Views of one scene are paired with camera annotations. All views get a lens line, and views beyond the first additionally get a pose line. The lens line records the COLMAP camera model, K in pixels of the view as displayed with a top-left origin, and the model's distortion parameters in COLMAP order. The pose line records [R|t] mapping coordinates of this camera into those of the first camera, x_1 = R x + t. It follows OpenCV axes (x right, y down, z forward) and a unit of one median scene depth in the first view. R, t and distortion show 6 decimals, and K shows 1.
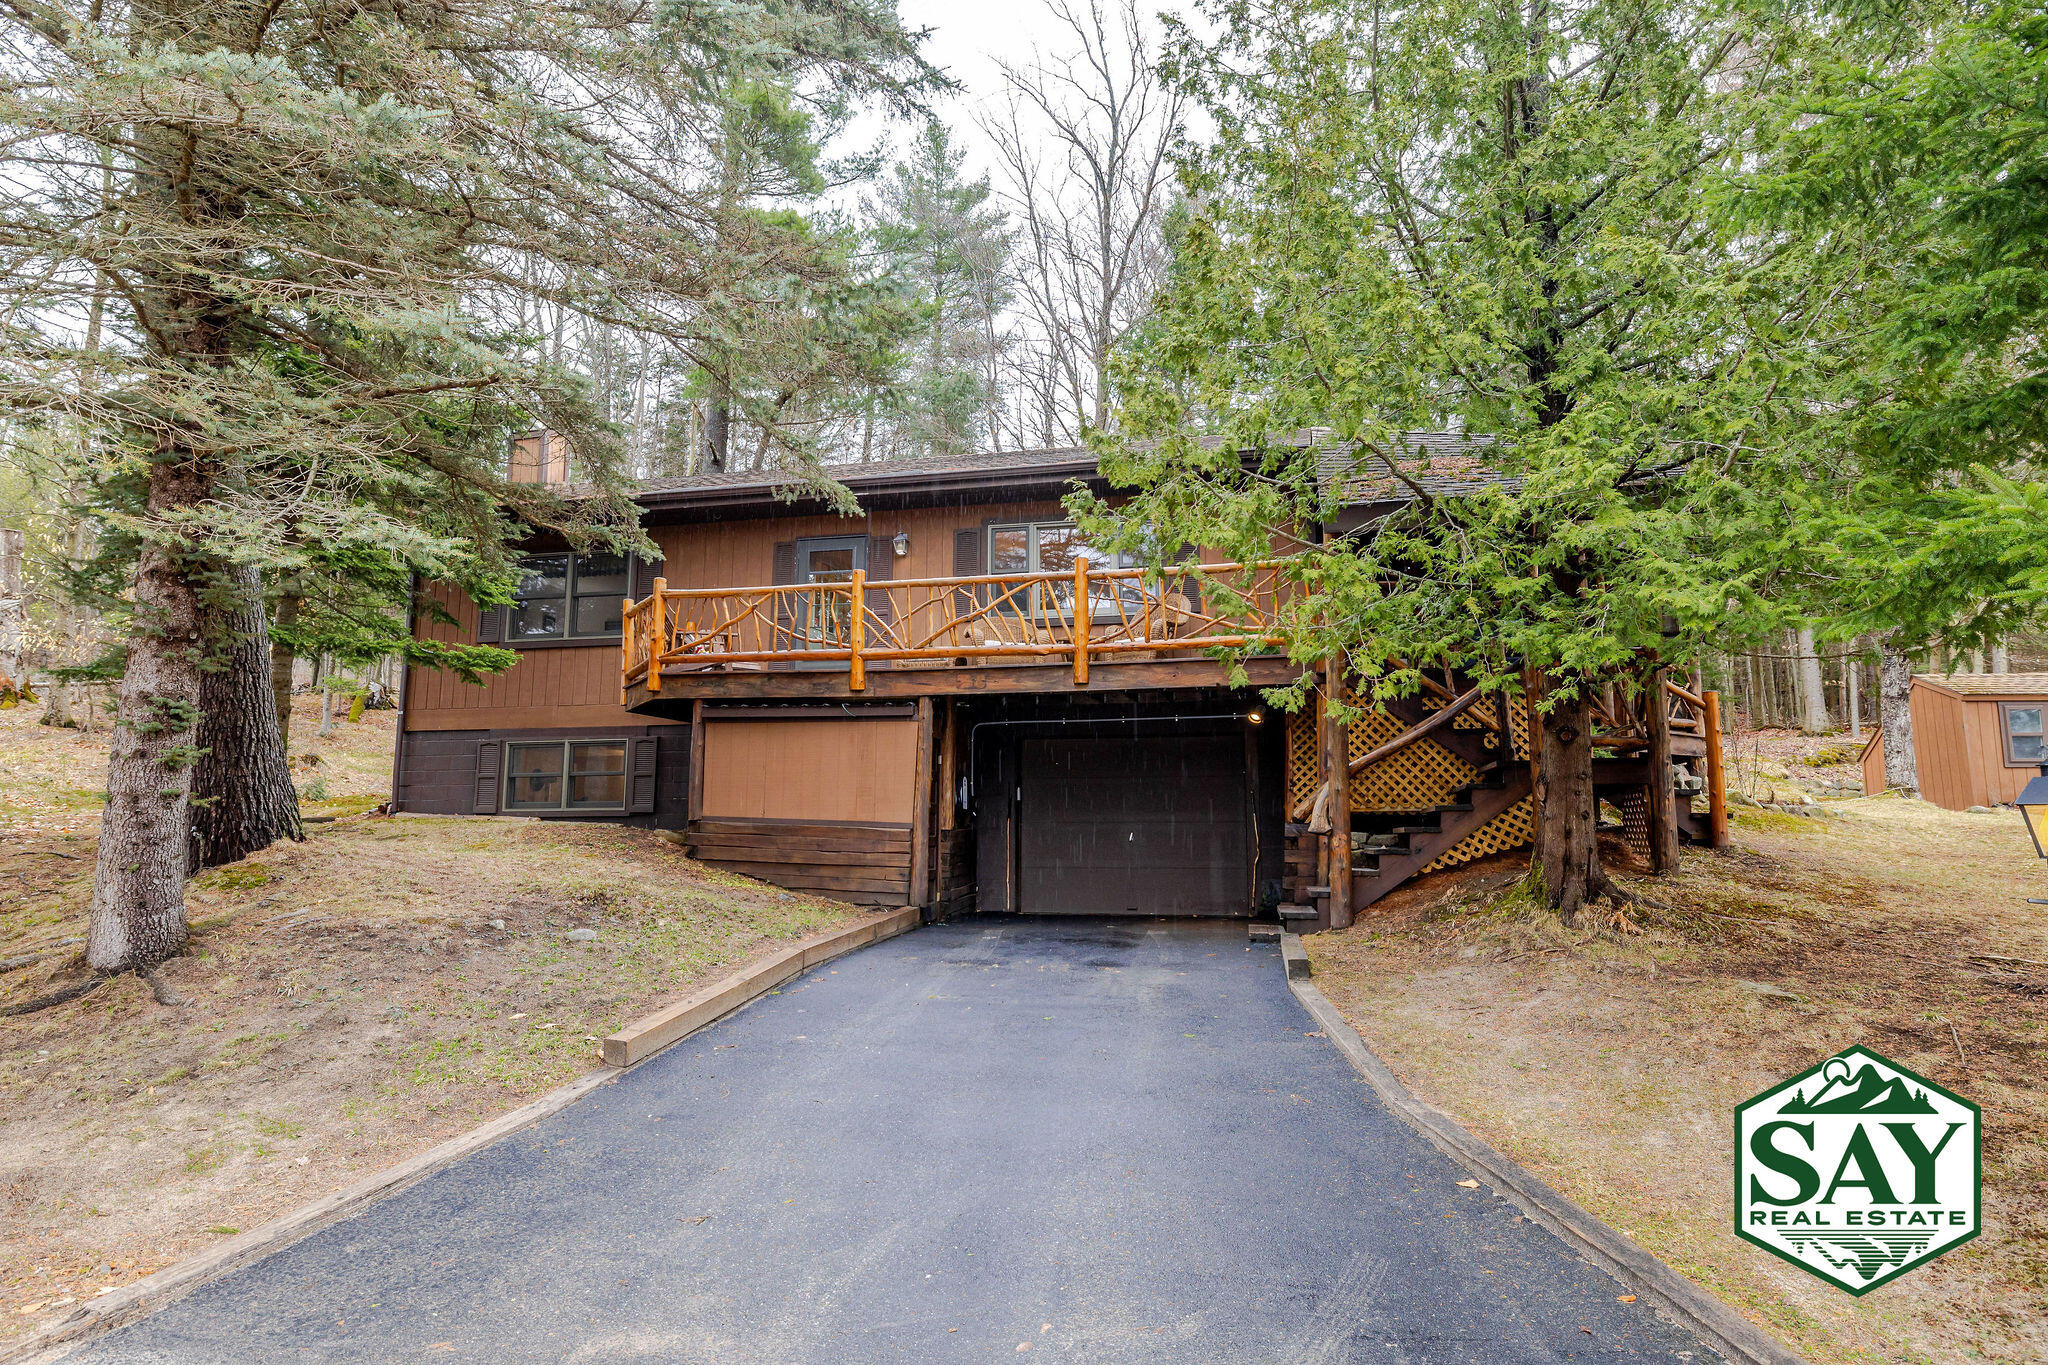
lens RADIAL K [[1124.5, 0, 910.1], [0, 1124.5, 681.6], [0, 0, 1]] dist [-0.002059, -0.000679]
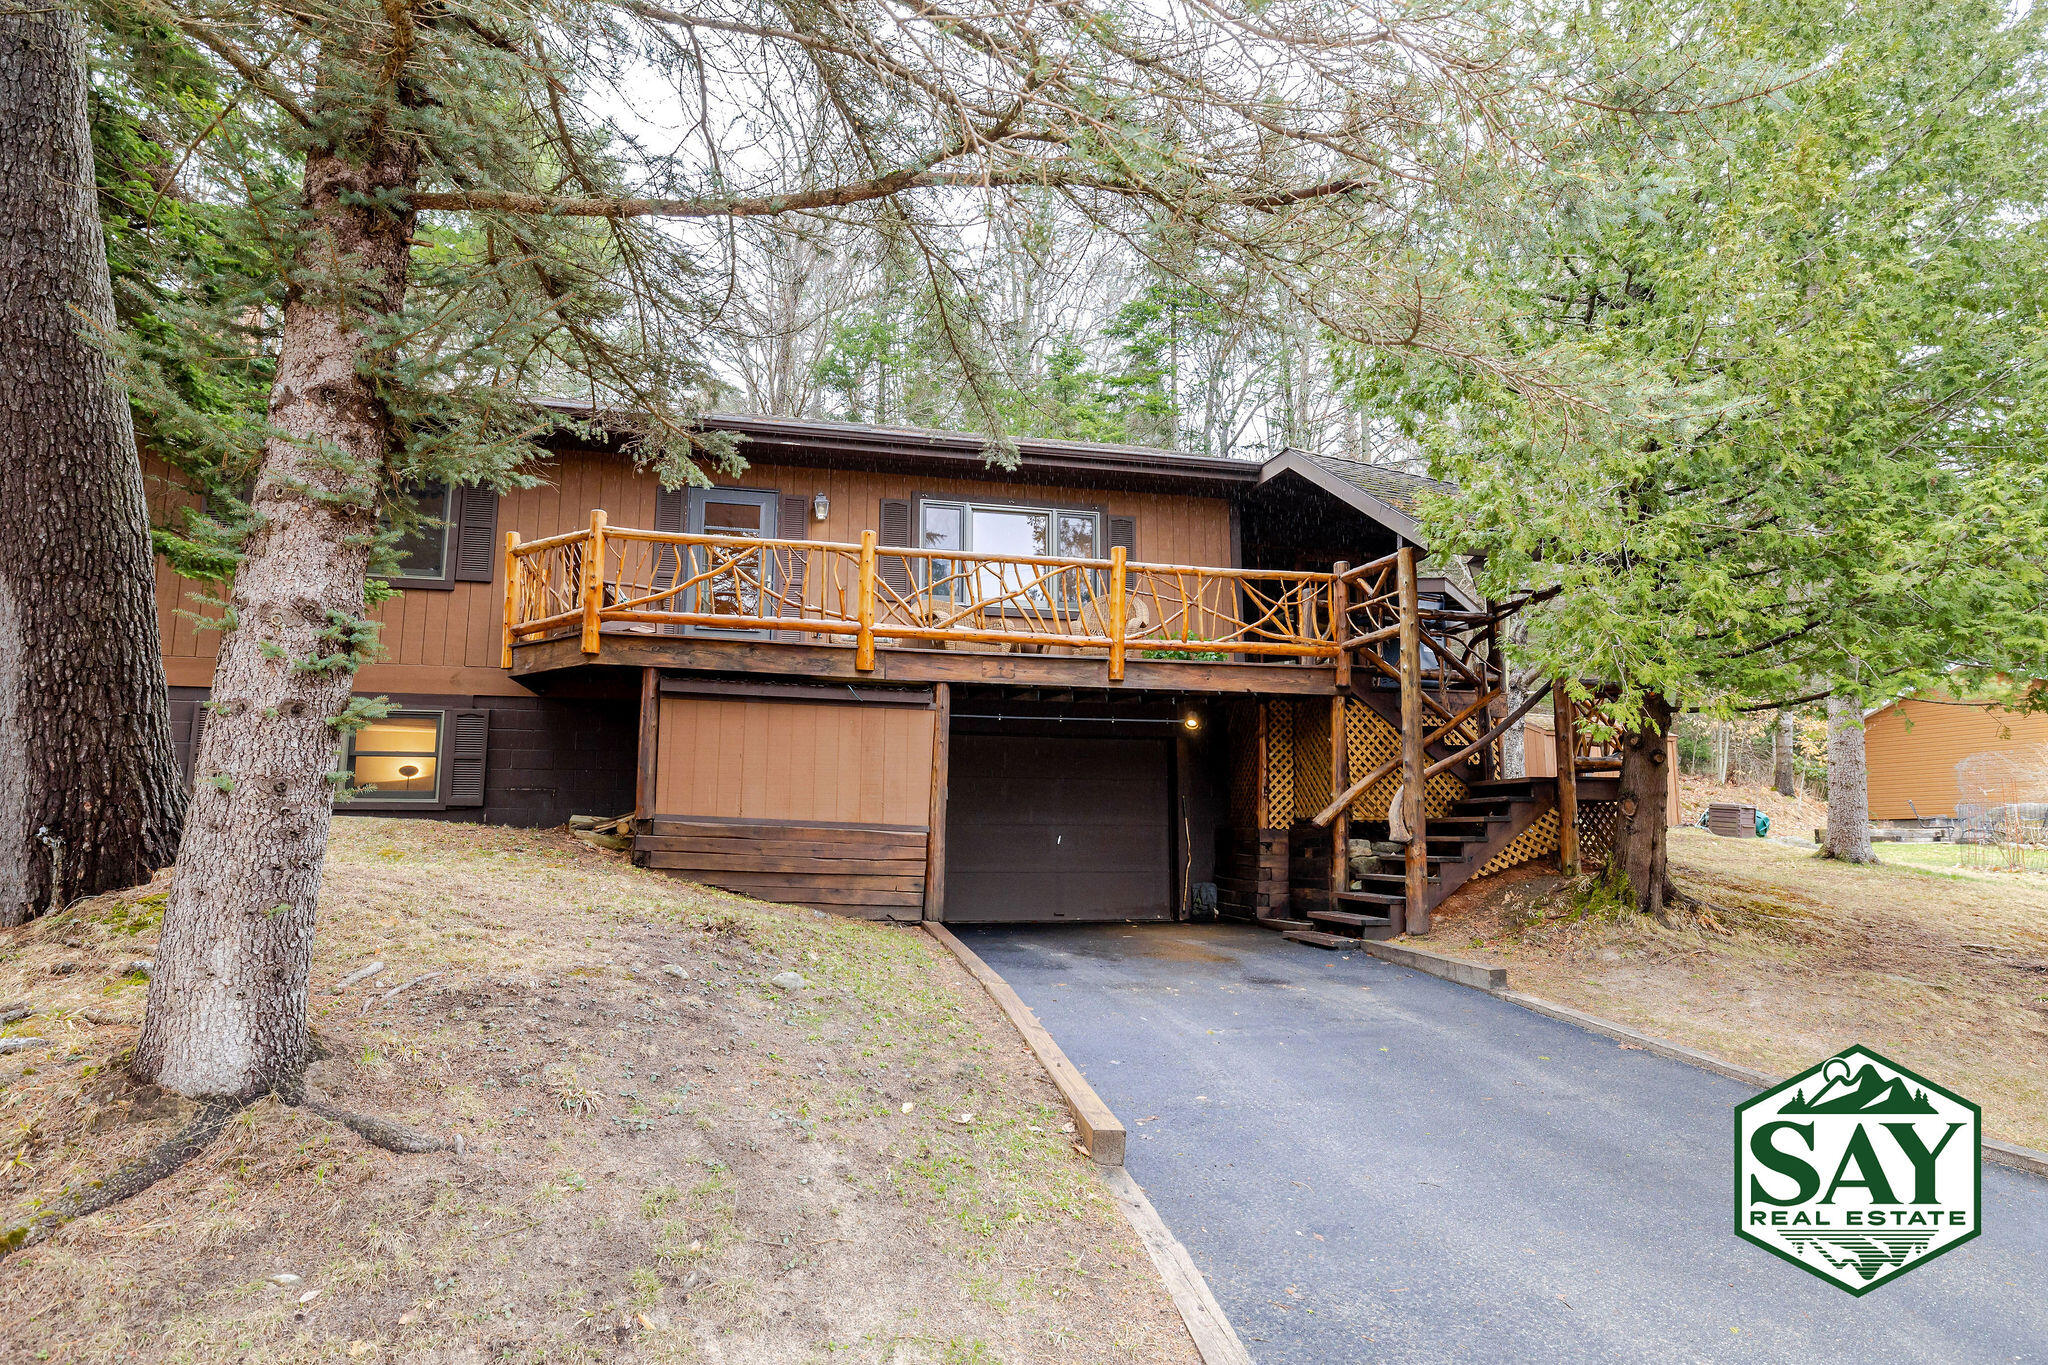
lens RADIAL K [[1124.5, 0, 1006.7], [0, 1124.5, 683.6], [0, 0, 1]] dist [-0.002059, -0.000679]
pose [[0.901123, 0.062956, 0.428968, -0.333075], [-0.065846, 0.997797, -0.008116, 0.018182], [-0.428534, -0.020932, 0.903283, 0.185087]]
